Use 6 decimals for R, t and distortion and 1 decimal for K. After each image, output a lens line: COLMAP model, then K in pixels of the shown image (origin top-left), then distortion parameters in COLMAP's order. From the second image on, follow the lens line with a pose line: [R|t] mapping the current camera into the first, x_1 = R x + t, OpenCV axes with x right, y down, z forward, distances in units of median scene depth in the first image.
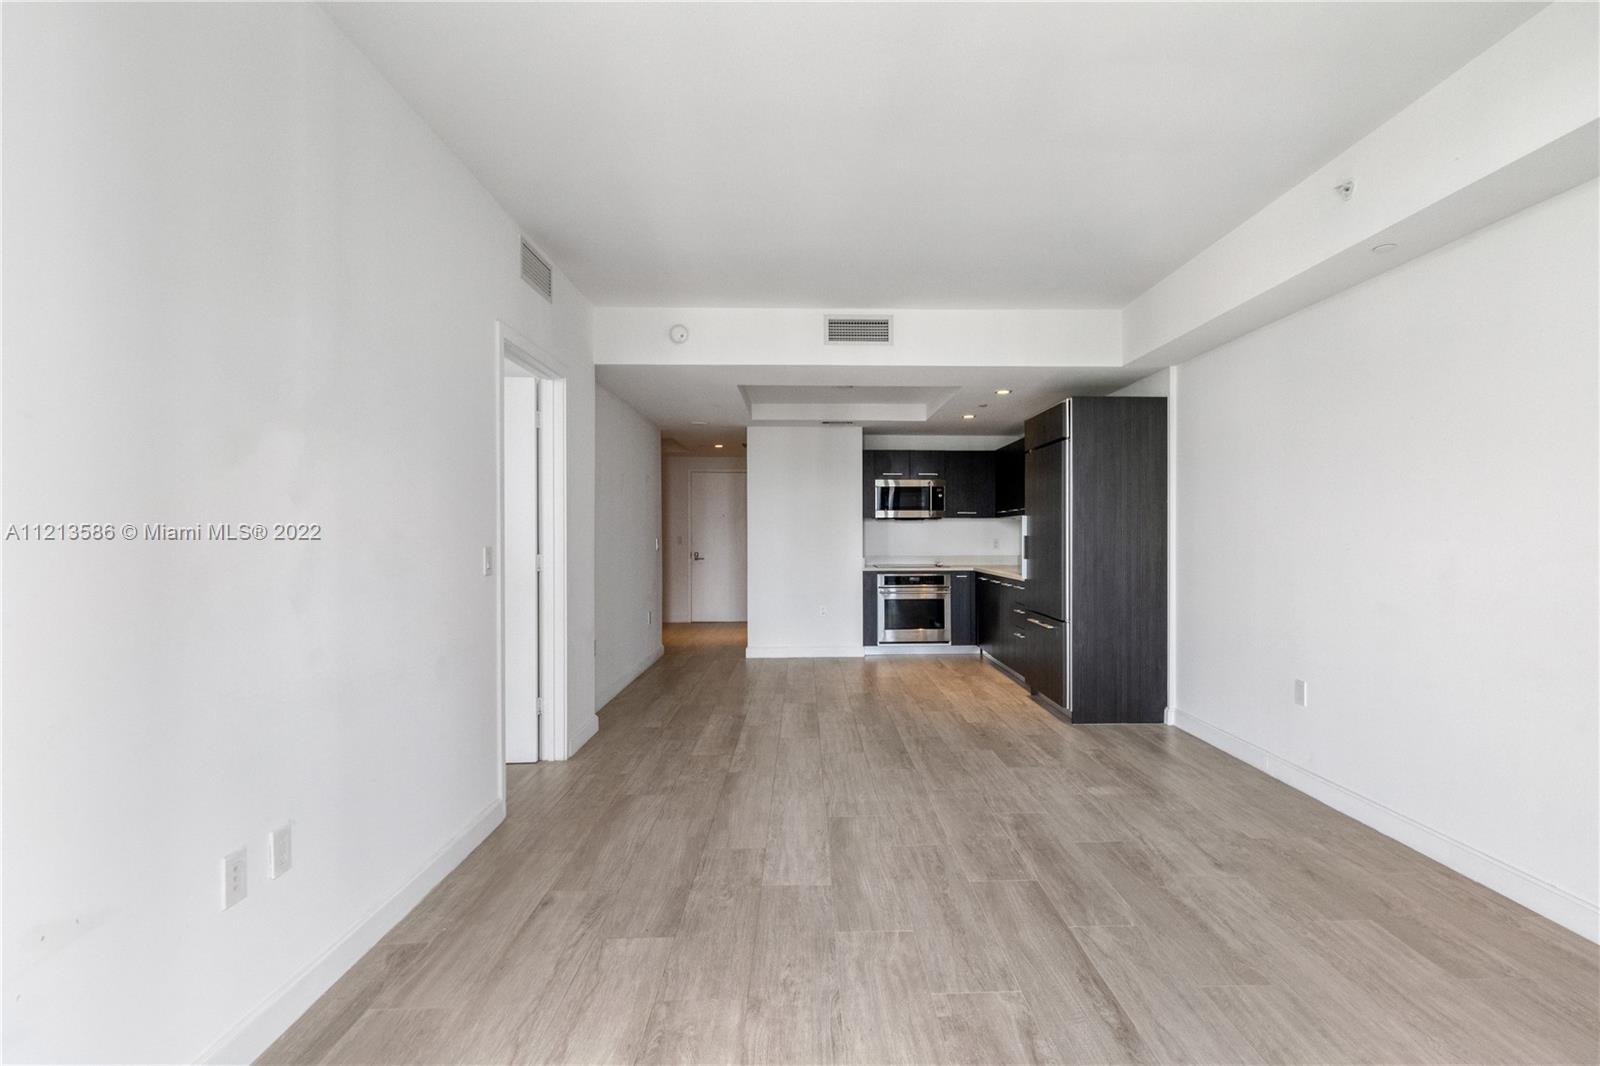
lens RADIAL K [[747.5, 0, 852.7], [0, 747.5, 562.8], [0, 0, 1]] dist [0.003460, 0.001046]
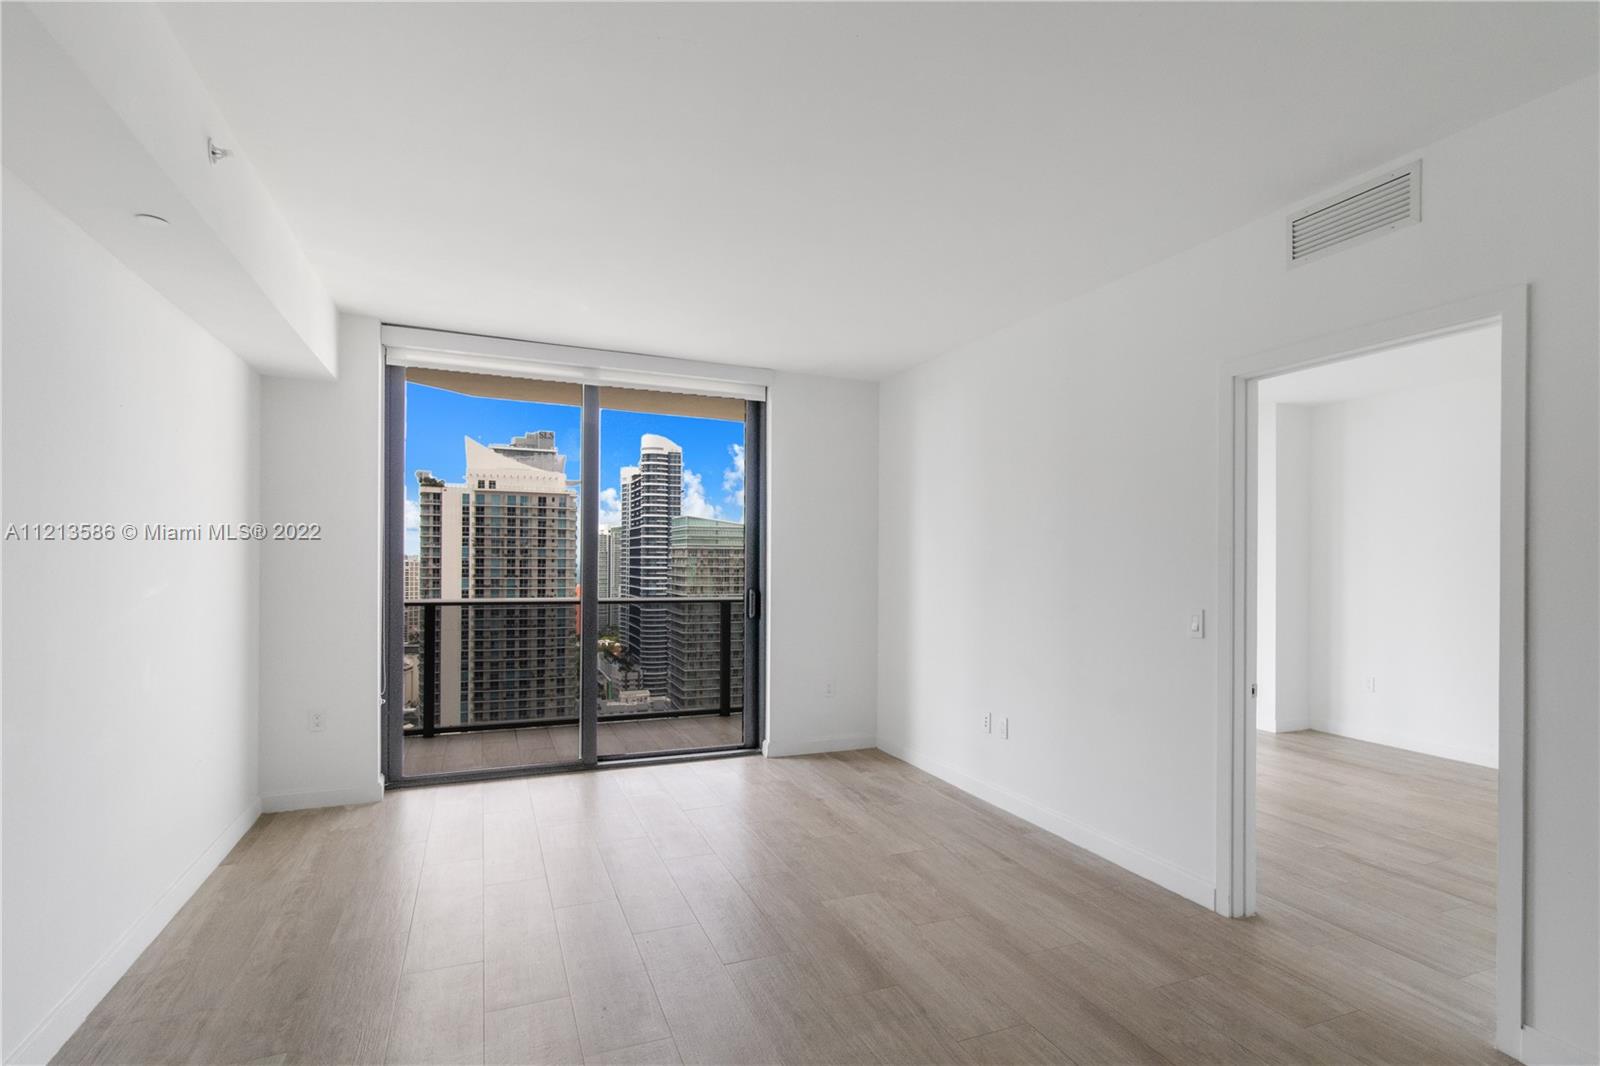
lens RADIAL K [[779.5, 0, 804.0], [0, 779.5, 546.9], [0, 0, 1]] dist [0.003306, 0.001608]
pose [[-0.946883, -0.013626, -0.321289, 0.349878], [-0.021281, 0.999567, 0.020326, -0.115821], [0.320873, 0.026084, -0.946763, 1.933277]]
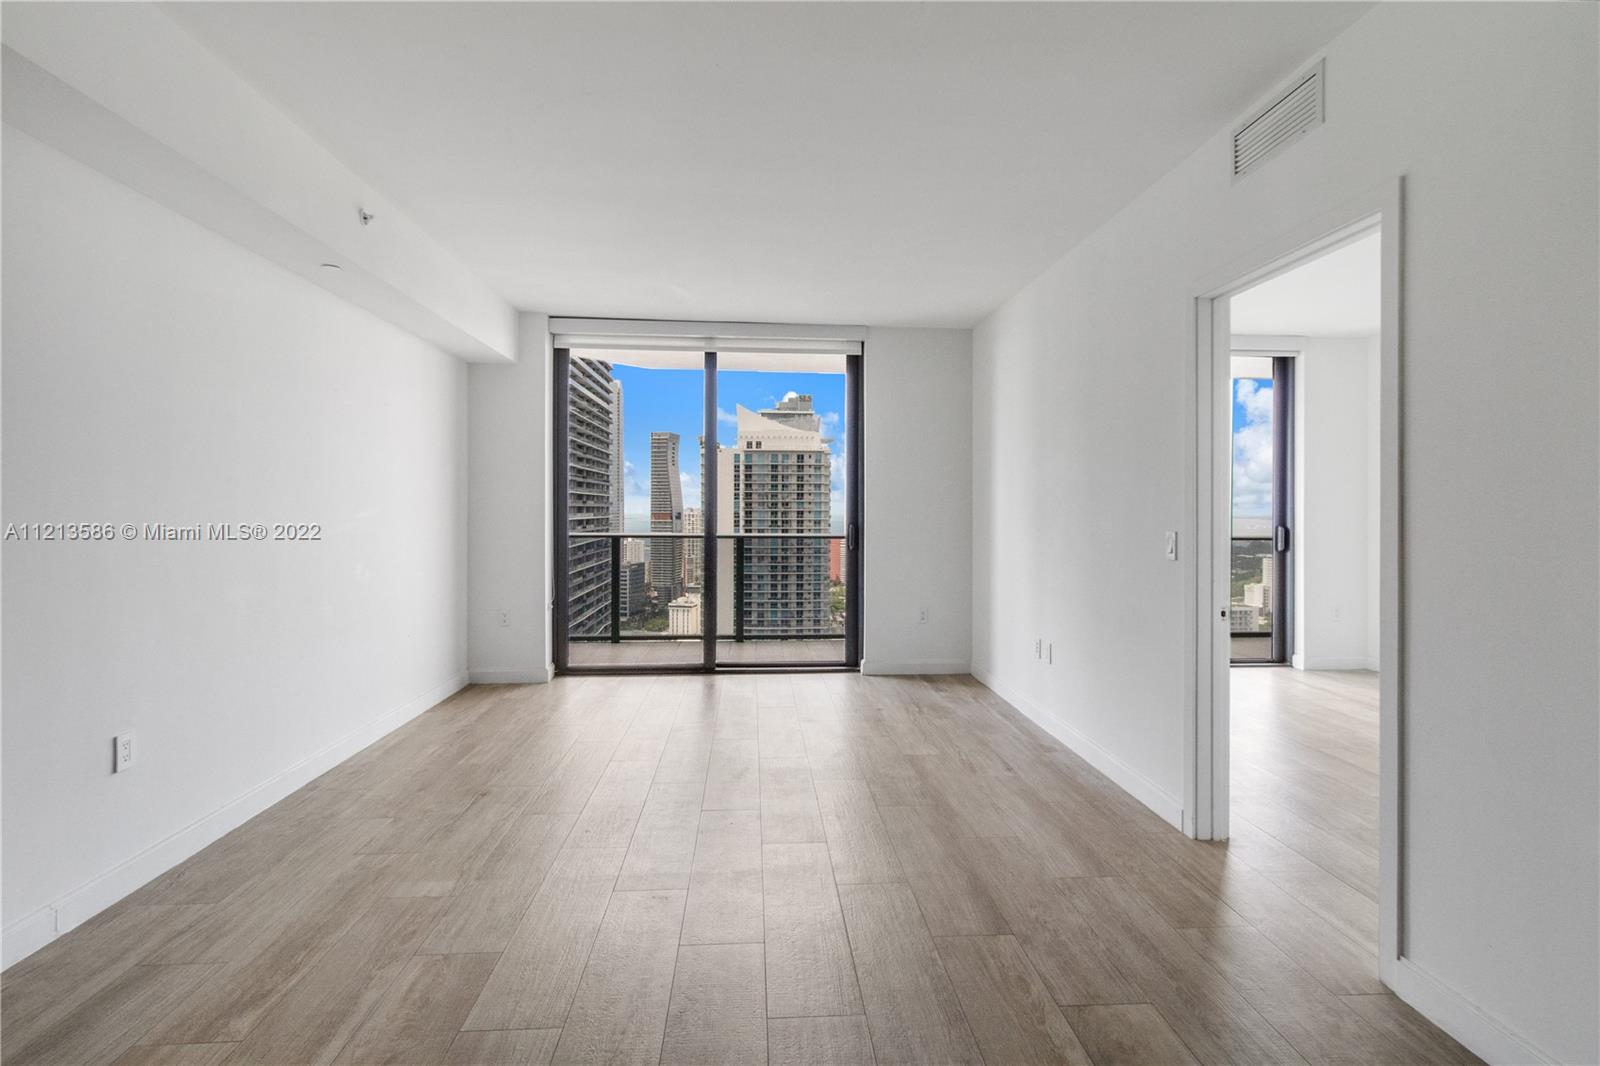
lens RADIAL K [[747.5, 0, 798.5], [0, 747.5, 495.7], [0, 0, 1]] dist [0.003460, 0.001046]
pose [[-0.999990, -0.003686, 0.002628, -0.004786], [-0.003631, 0.999785, 0.020400, -0.088096], [-0.002703, 0.020390, -0.999788, 2.131821]]
